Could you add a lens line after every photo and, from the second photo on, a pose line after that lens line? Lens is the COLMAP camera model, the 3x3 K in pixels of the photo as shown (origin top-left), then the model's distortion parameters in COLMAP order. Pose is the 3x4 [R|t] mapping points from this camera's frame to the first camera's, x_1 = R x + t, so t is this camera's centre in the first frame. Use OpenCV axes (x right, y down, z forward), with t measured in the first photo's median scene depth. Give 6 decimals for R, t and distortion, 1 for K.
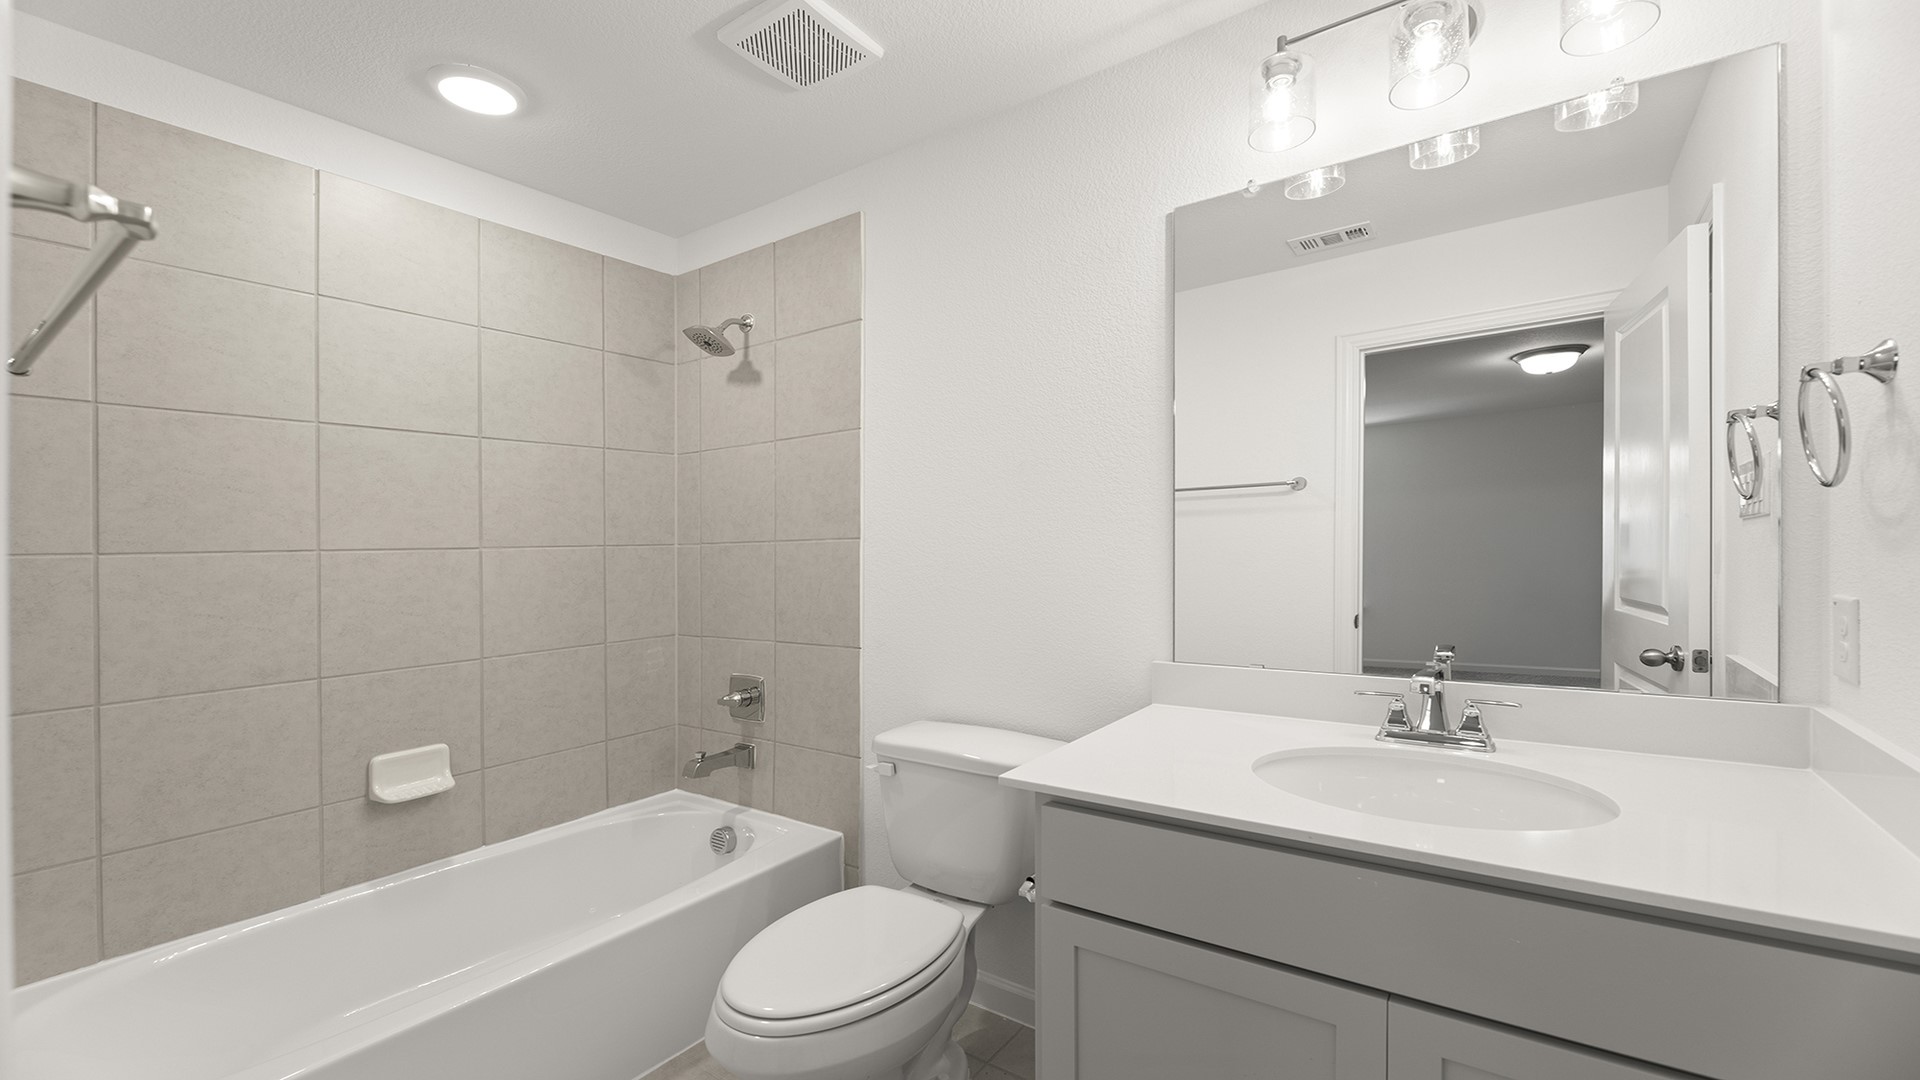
lens RADIAL K [[778.8, 0, 959.5], [0, 778.8, 528.8], [0, 0, 1]] dist [0.000638, 0.000177]
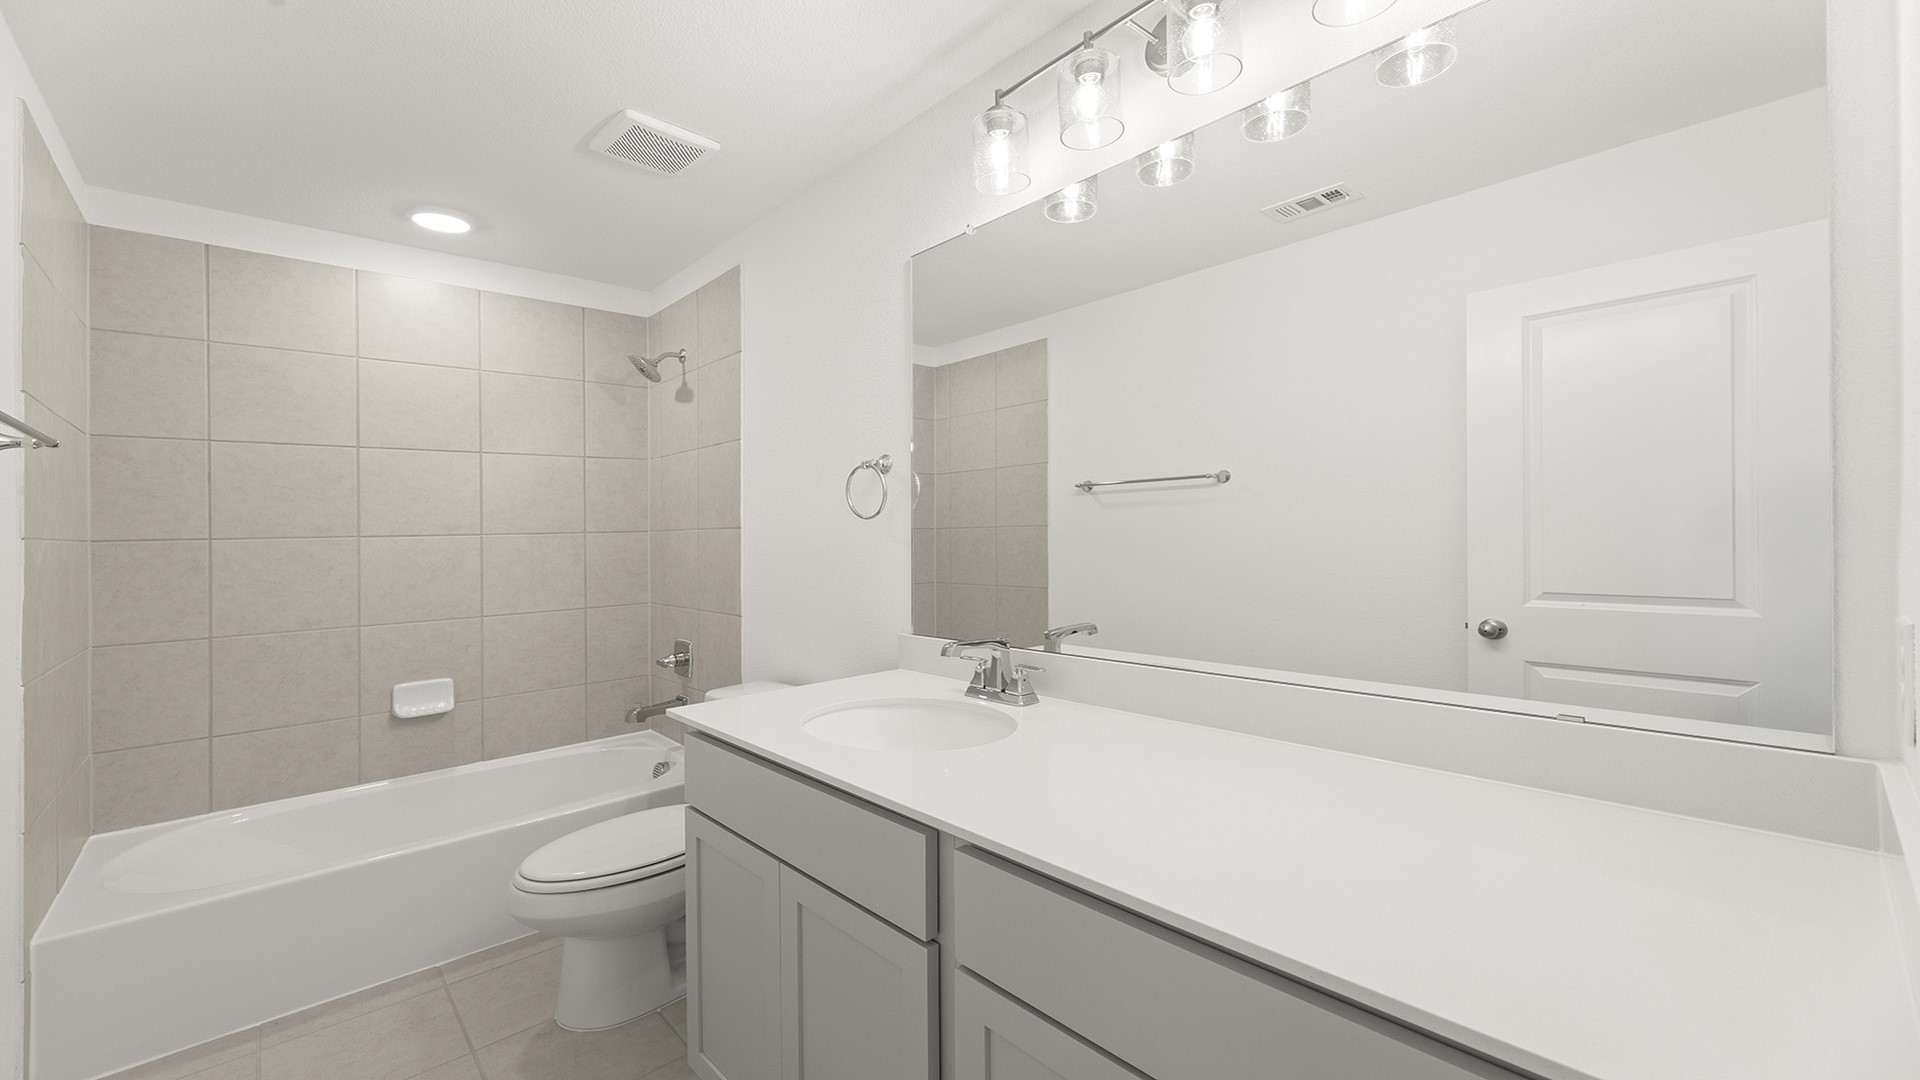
lens RADIAL K [[778.8, 0, 953.7], [0, 778.8, 498.6], [0, 0, 1]] dist [0.000638, 0.000177]
pose [[0.974325, -0.003268, -0.225121, 0.481612], [-0.001608, 0.999768, -0.021474, -0.008183], [0.225139, 0.021285, 0.974094, -0.123314]]
